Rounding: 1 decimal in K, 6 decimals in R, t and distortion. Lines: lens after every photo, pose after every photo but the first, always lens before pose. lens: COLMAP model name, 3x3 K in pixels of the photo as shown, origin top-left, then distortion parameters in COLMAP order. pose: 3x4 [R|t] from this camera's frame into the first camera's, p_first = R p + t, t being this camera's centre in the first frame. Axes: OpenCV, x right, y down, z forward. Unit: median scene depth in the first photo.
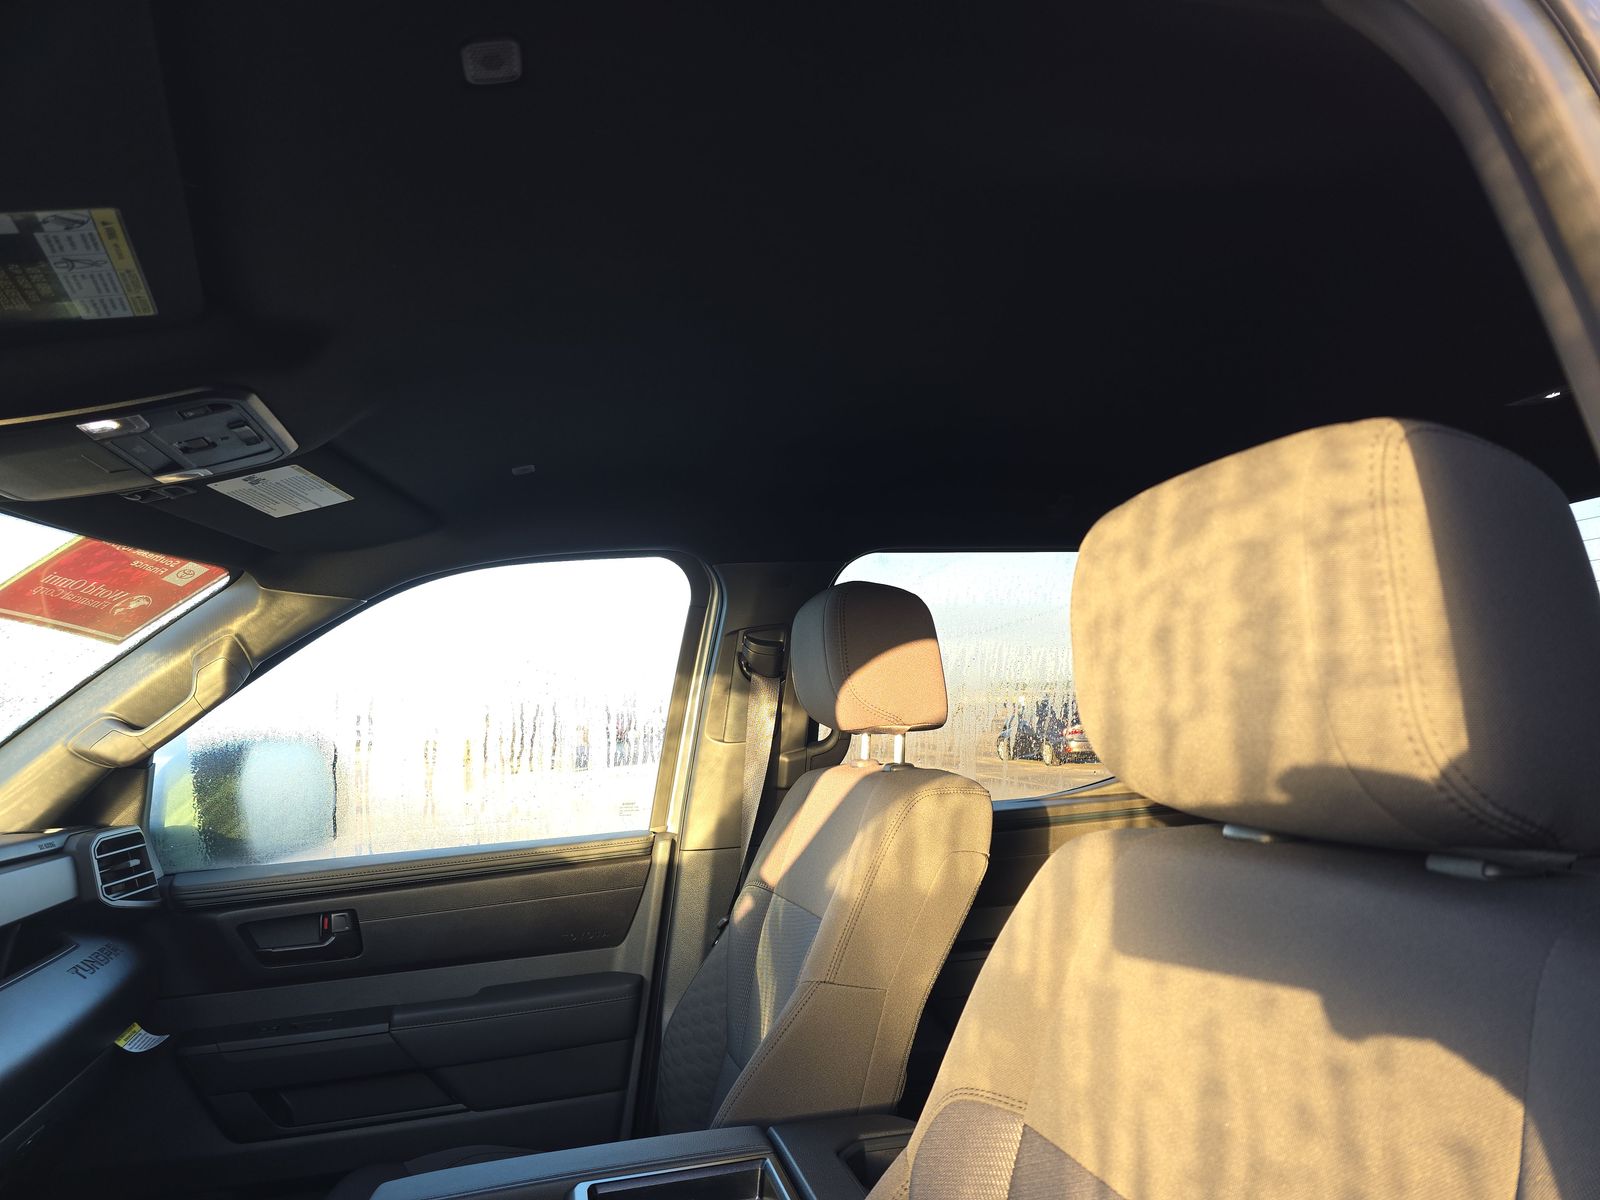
lens RADIAL K [[1077.9, 0, 816.1], [0, 1077.9, 588.7], [0, 0, 1]] dist [0.042294, -0.036386]
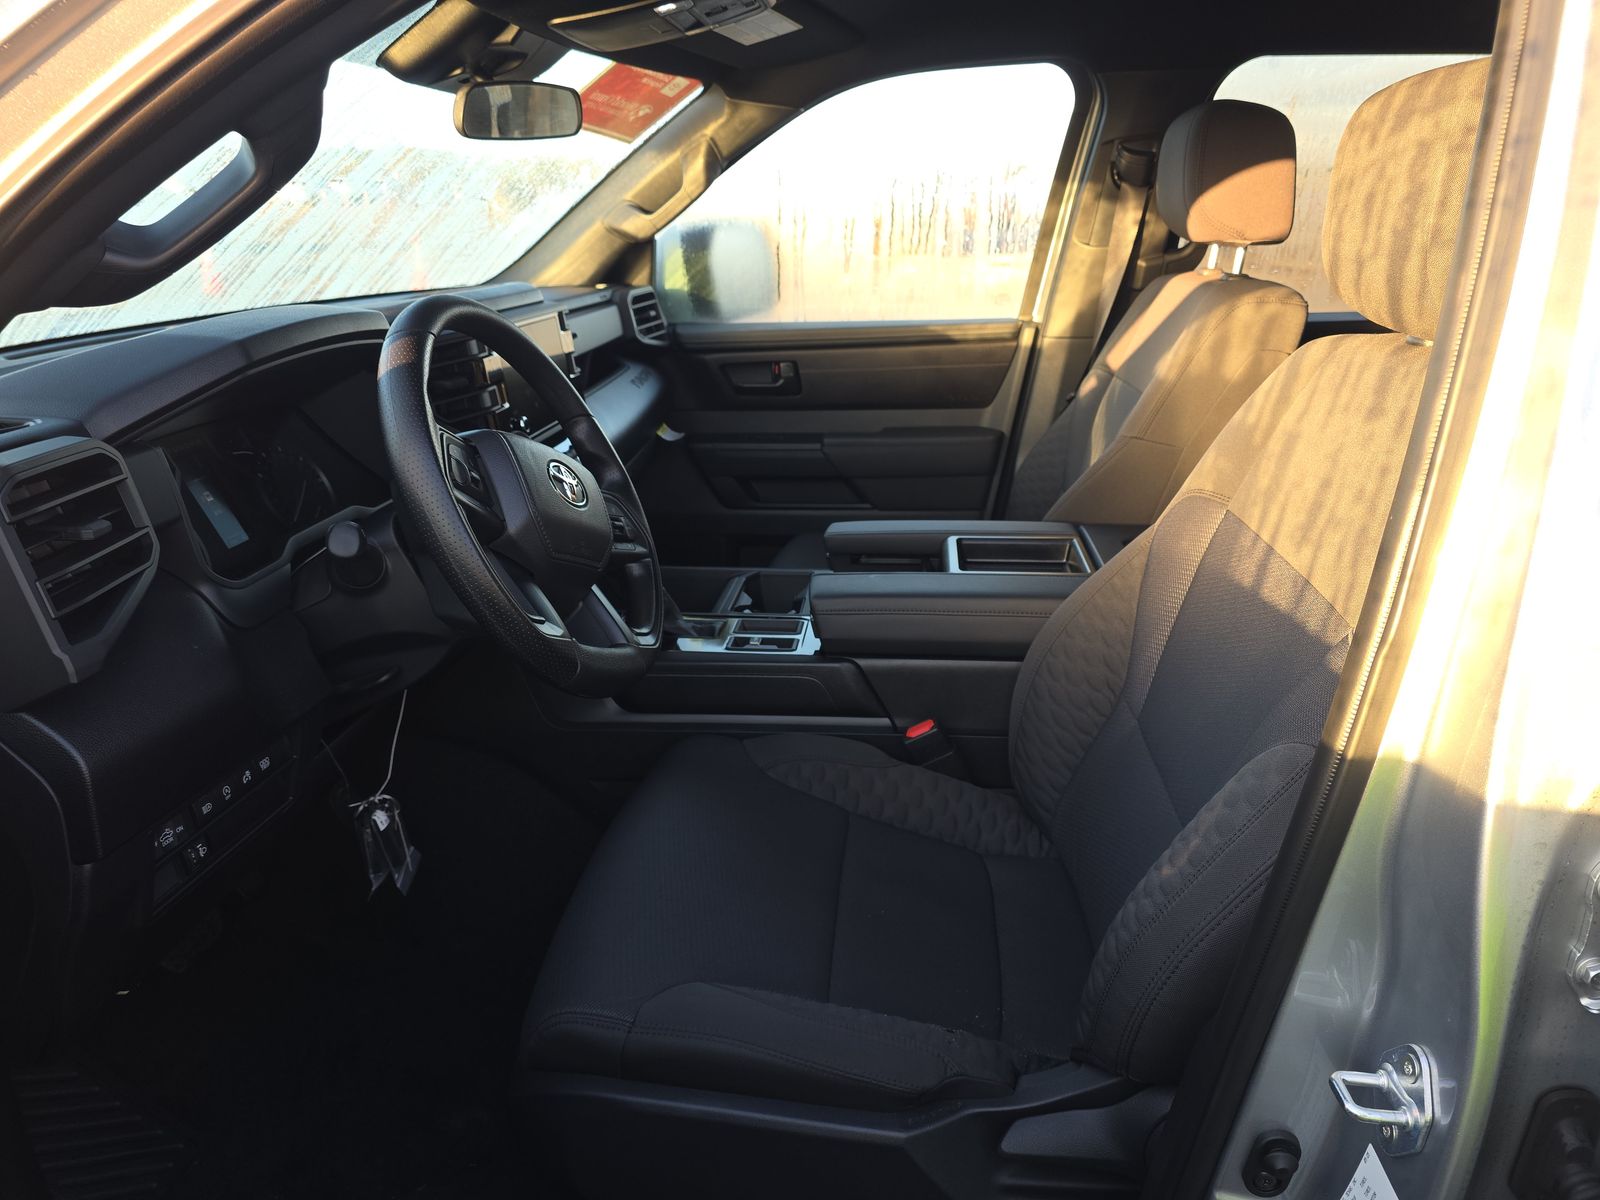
lens RADIAL K [[1077.9, 0, 812.1], [0, 1077.9, 608.8], [0, 0, 1]] dist [0.042294, -0.036386]
pose [[0.941243, 0.152570, -0.301303, 0.050149], [0.003296, 0.887951, 0.459927, -0.053377], [0.337714, -0.433896, 0.835275, -0.269513]]
